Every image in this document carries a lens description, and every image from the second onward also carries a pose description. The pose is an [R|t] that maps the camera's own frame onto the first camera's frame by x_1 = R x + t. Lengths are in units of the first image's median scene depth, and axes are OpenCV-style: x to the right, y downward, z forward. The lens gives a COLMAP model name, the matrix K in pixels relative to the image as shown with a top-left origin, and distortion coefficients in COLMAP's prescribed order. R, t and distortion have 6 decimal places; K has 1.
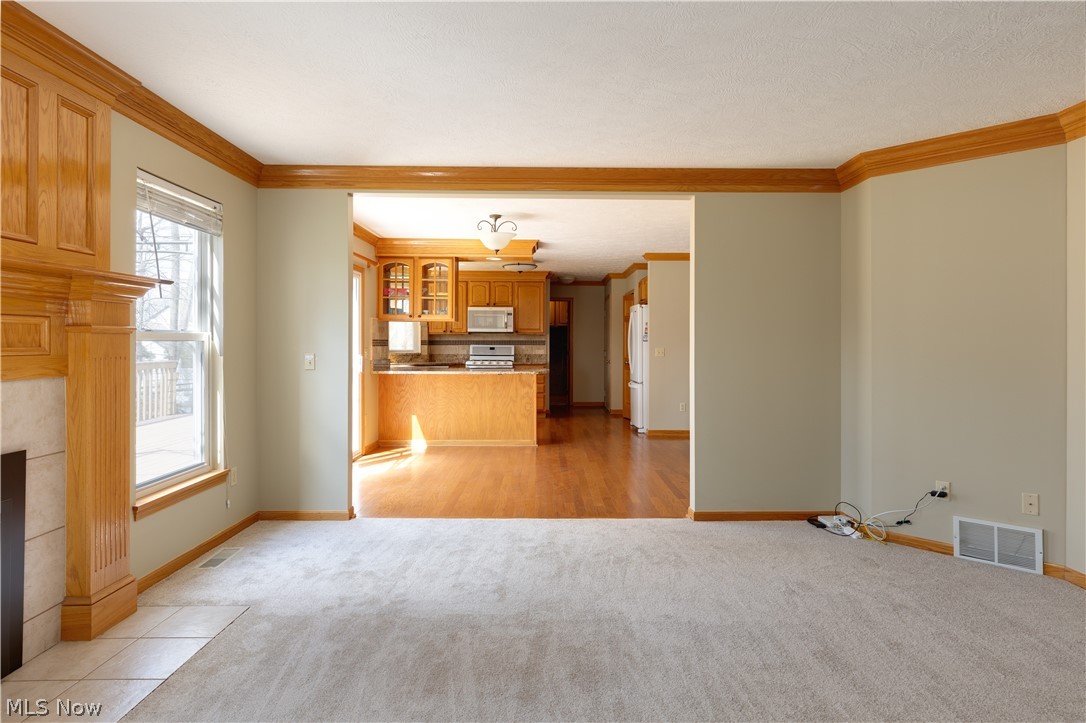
lens RADIAL K [[597.2, 0, 552.3], [0, 597.2, 339.9], [0, 0, 1]] dist [0.005361, -0.000750]
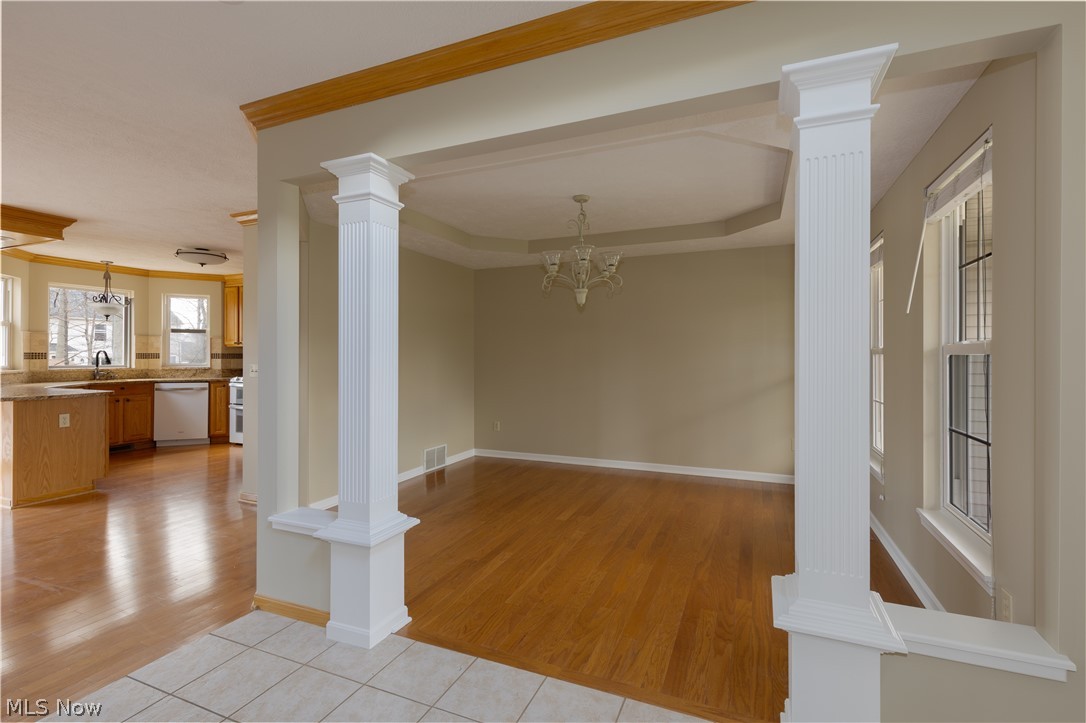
lens RADIAL K [[491.5, 0, 545.7], [0, 491.5, 351.1], [0, 0, 1]] dist [0.002254, -0.000184]
pose [[0.898699, -0.011134, -0.438426, 0.984233], [0.007749, 0.999925, -0.009511, 0.014767], [0.438498, 0.005150, 0.898717, 0.990308]]
